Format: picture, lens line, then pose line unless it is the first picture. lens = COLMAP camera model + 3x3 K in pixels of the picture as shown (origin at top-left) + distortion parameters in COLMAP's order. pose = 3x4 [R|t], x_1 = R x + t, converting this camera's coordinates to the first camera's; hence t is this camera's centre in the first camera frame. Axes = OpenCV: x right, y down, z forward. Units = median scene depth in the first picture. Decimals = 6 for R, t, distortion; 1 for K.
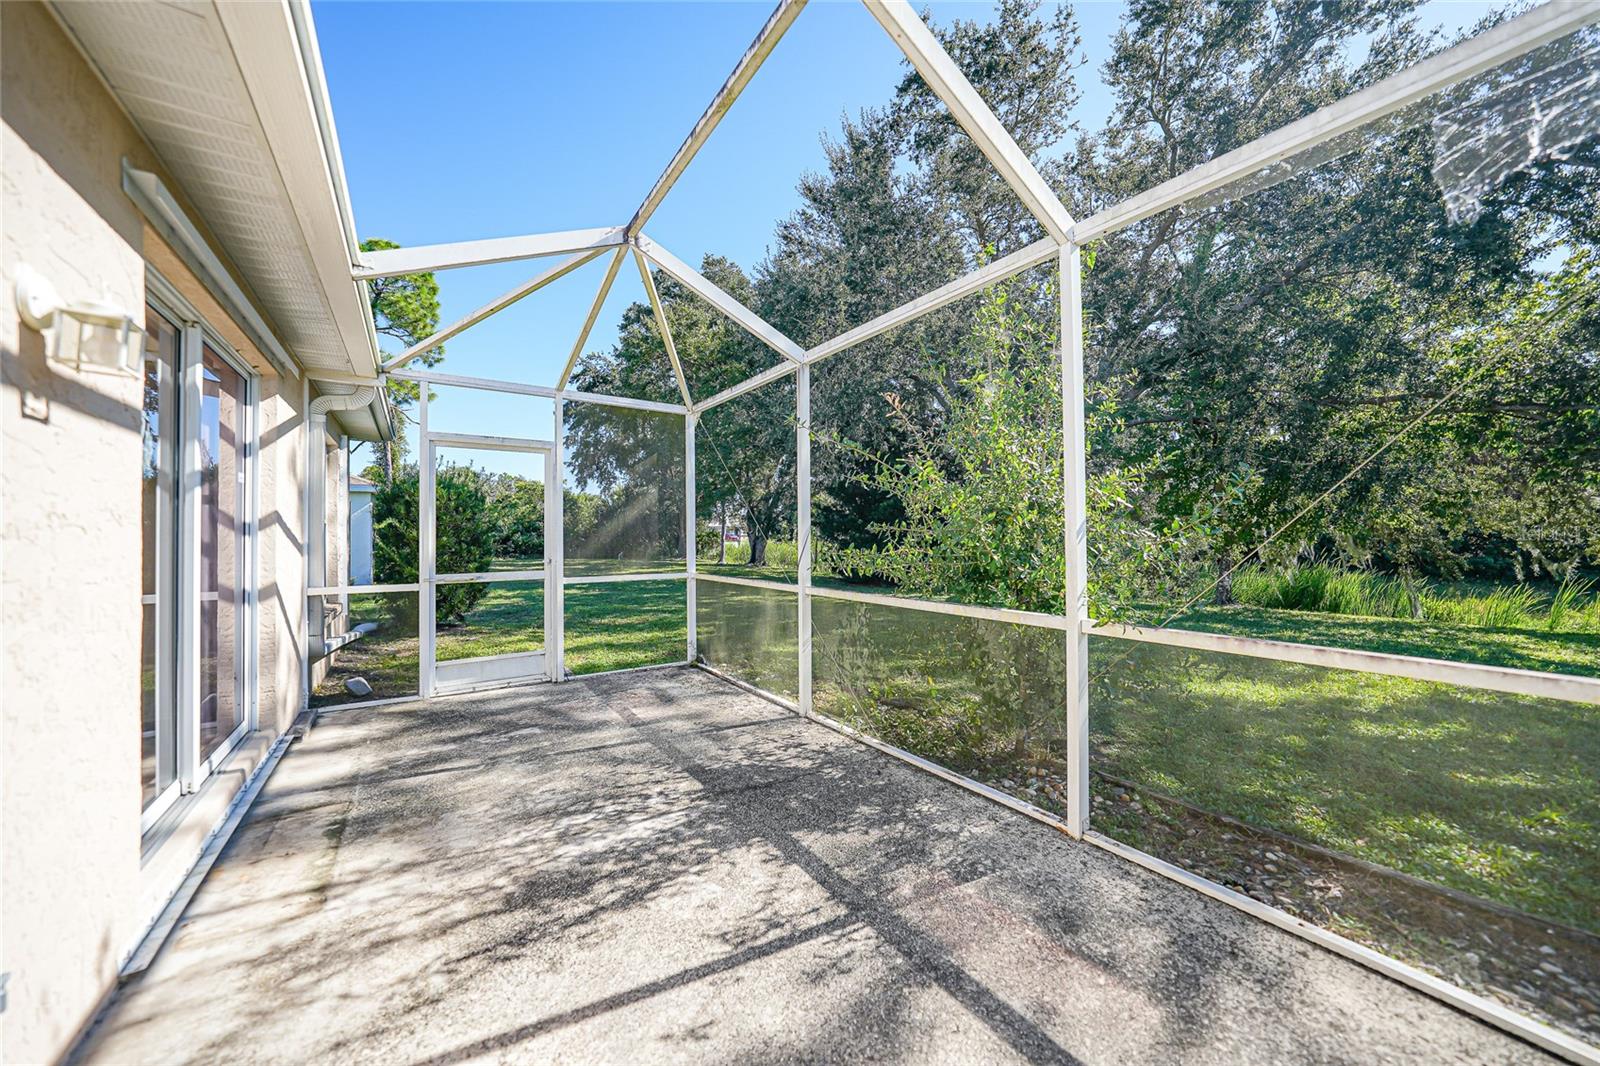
lens RADIAL K [[560.4, 0, 801.8], [0, 560.4, 529.2], [0, 0, 1]] dist [-0.001111, -0.000003]
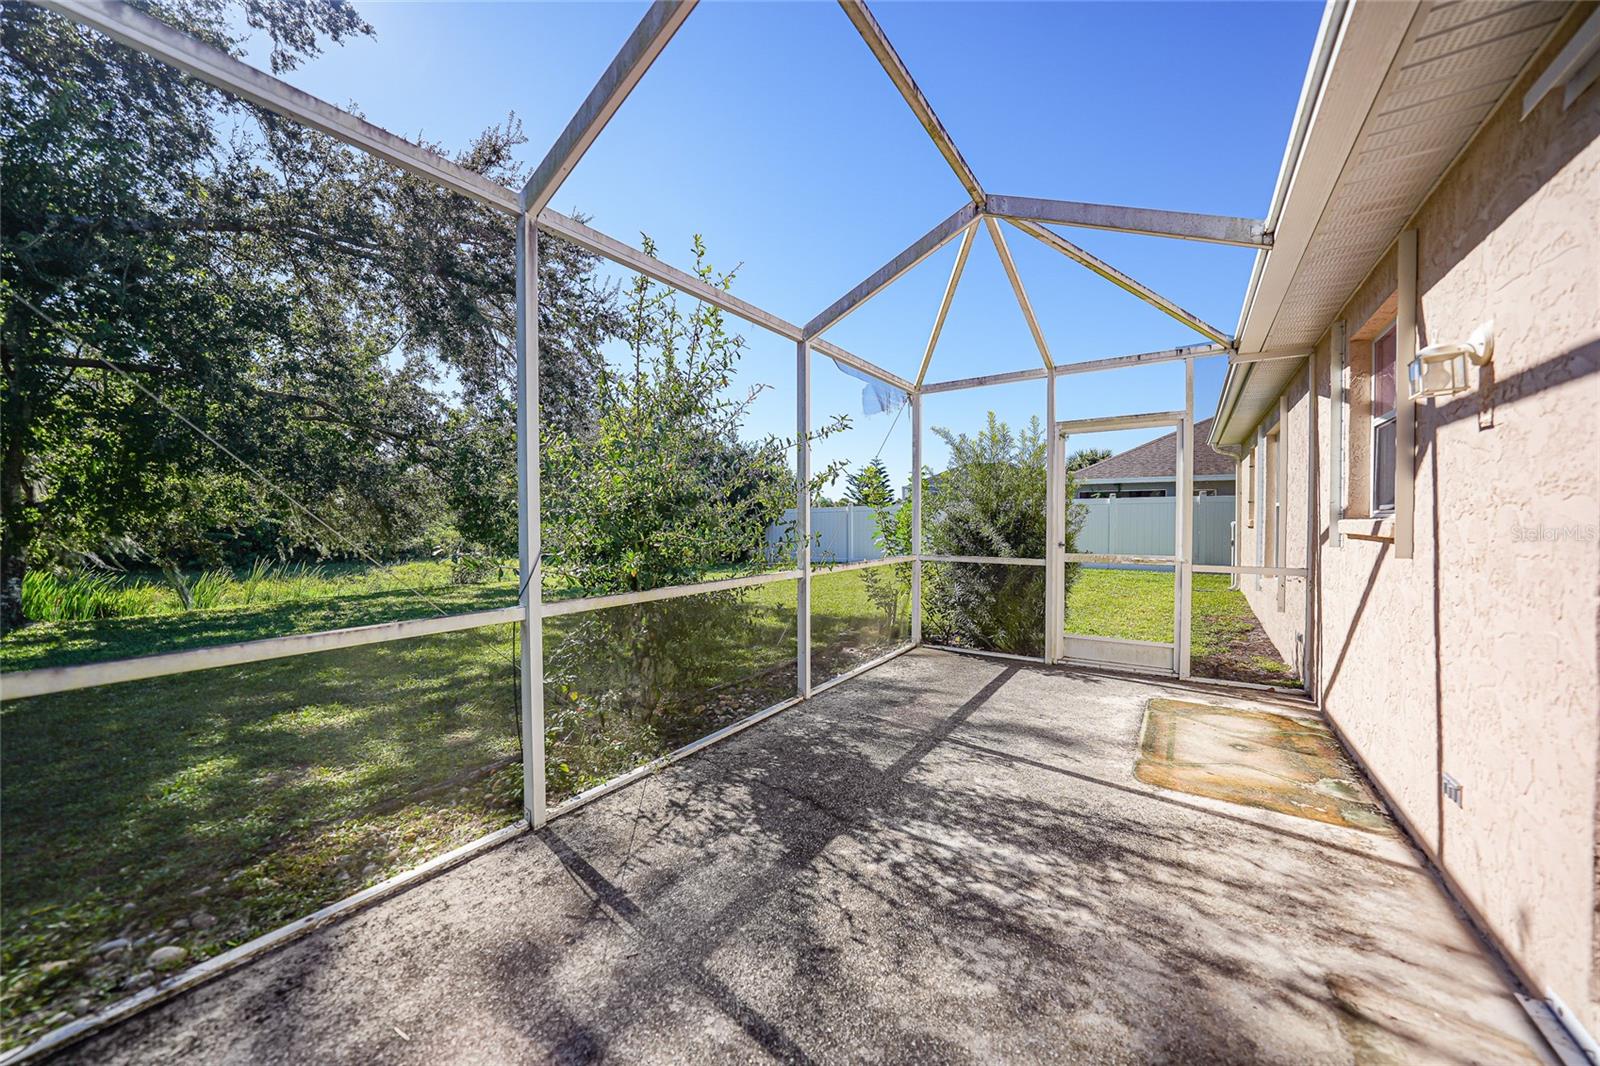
lens RADIAL K [[560.4, 0, 801.8], [0, 560.4, 529.2], [0, 0, 1]] dist [-0.001111, -0.000003]
pose [[-0.363643, -0.004826, 0.931526, -1.004466], [-0.012183, 0.999926, 0.000424, 0.032333], [-0.931459, -0.011194, -0.363674, 1.515517]]
